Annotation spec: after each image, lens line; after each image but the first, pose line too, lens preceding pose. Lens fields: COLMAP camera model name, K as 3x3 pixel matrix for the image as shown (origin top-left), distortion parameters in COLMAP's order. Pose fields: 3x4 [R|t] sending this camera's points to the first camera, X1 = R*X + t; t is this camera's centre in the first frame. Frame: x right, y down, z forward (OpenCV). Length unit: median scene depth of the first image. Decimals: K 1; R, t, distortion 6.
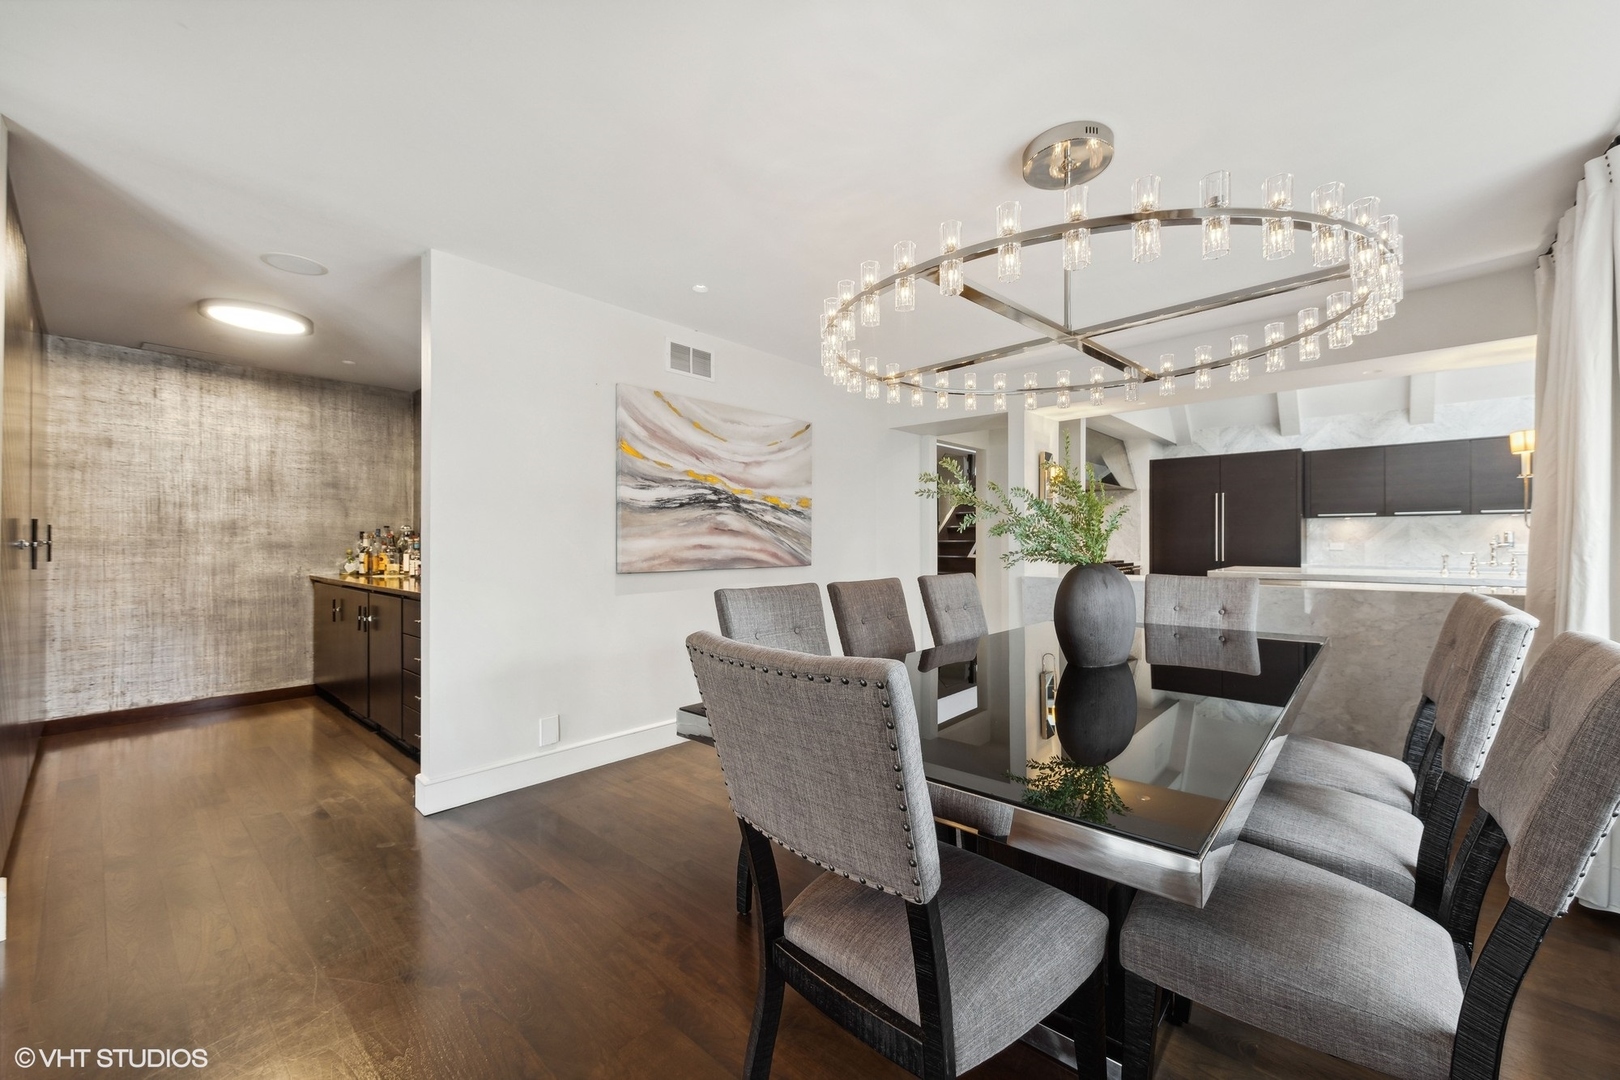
lens RADIAL K [[643.8, 0, 813.8], [0, 643.8, 549.1], [0, 0, 1]] dist [0.002140, 0.000205]
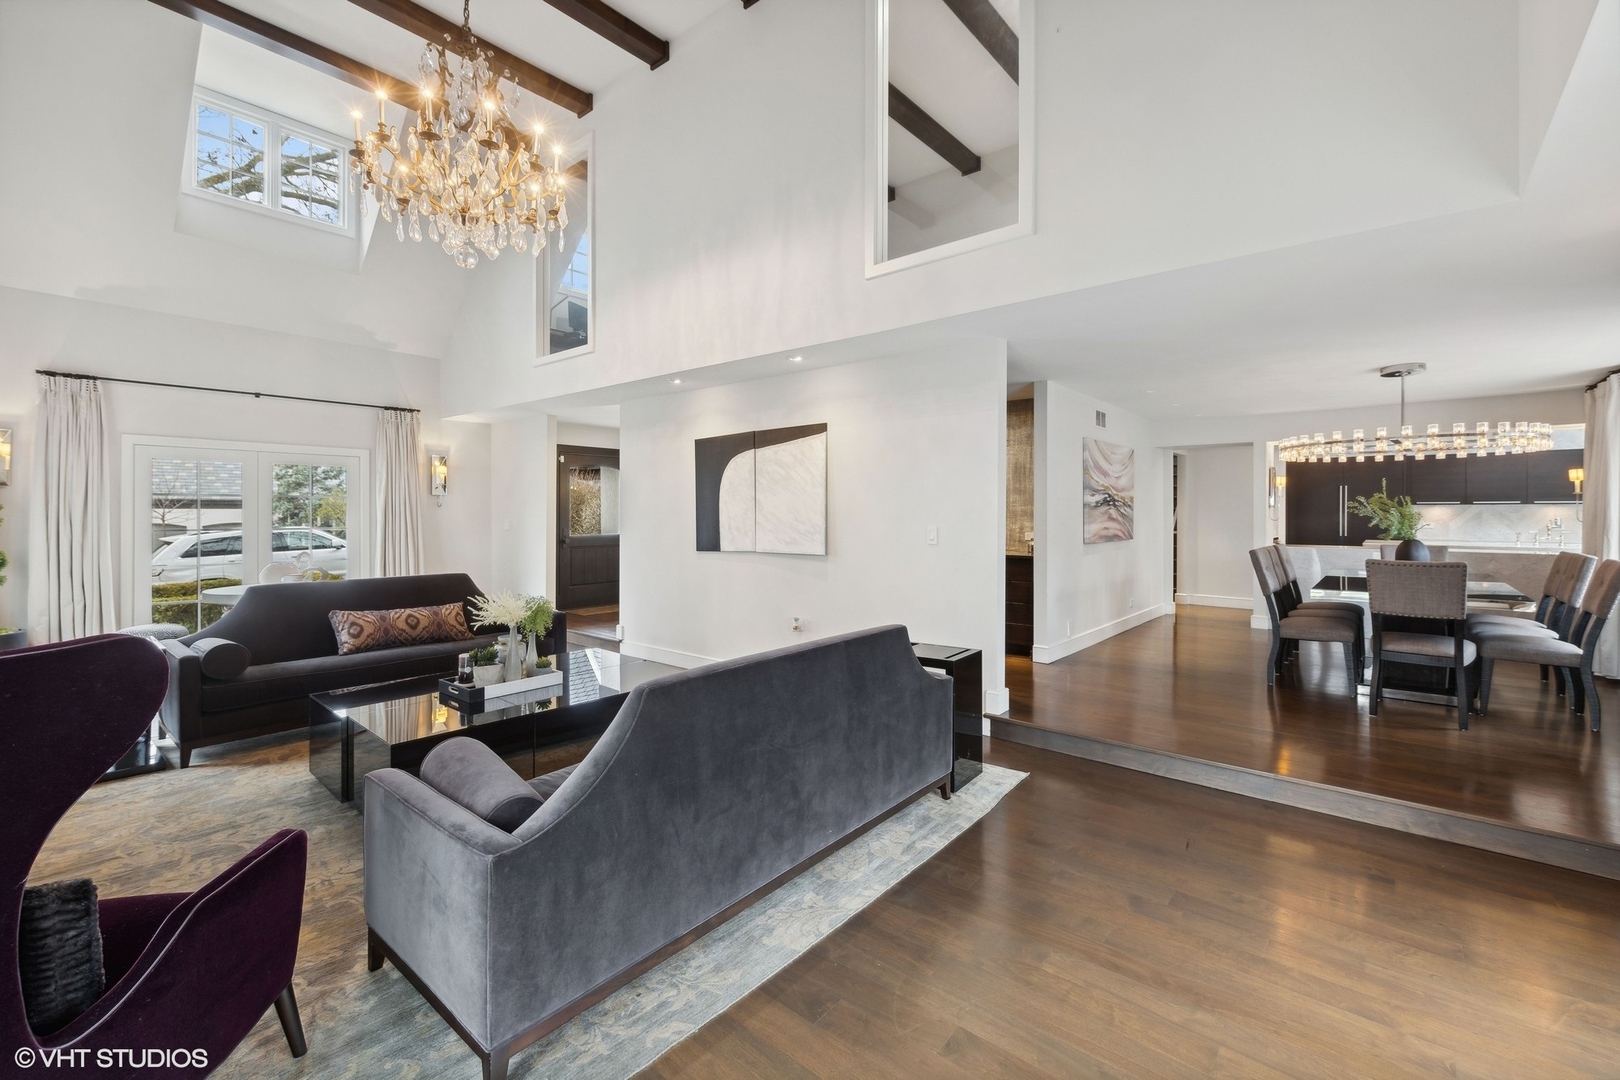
lens RADIAL K [[693.3, 0, 805.8], [0, 693.3, 524.8], [0, 0, 1]] dist [0.001316, 0.000053]
pose [[0.999738, 0.002554, 0.022766, -1.028929], [-0.002744, 0.999961, 0.008361, -0.025957], [-0.022744, -0.008421, 0.999706, -0.841061]]
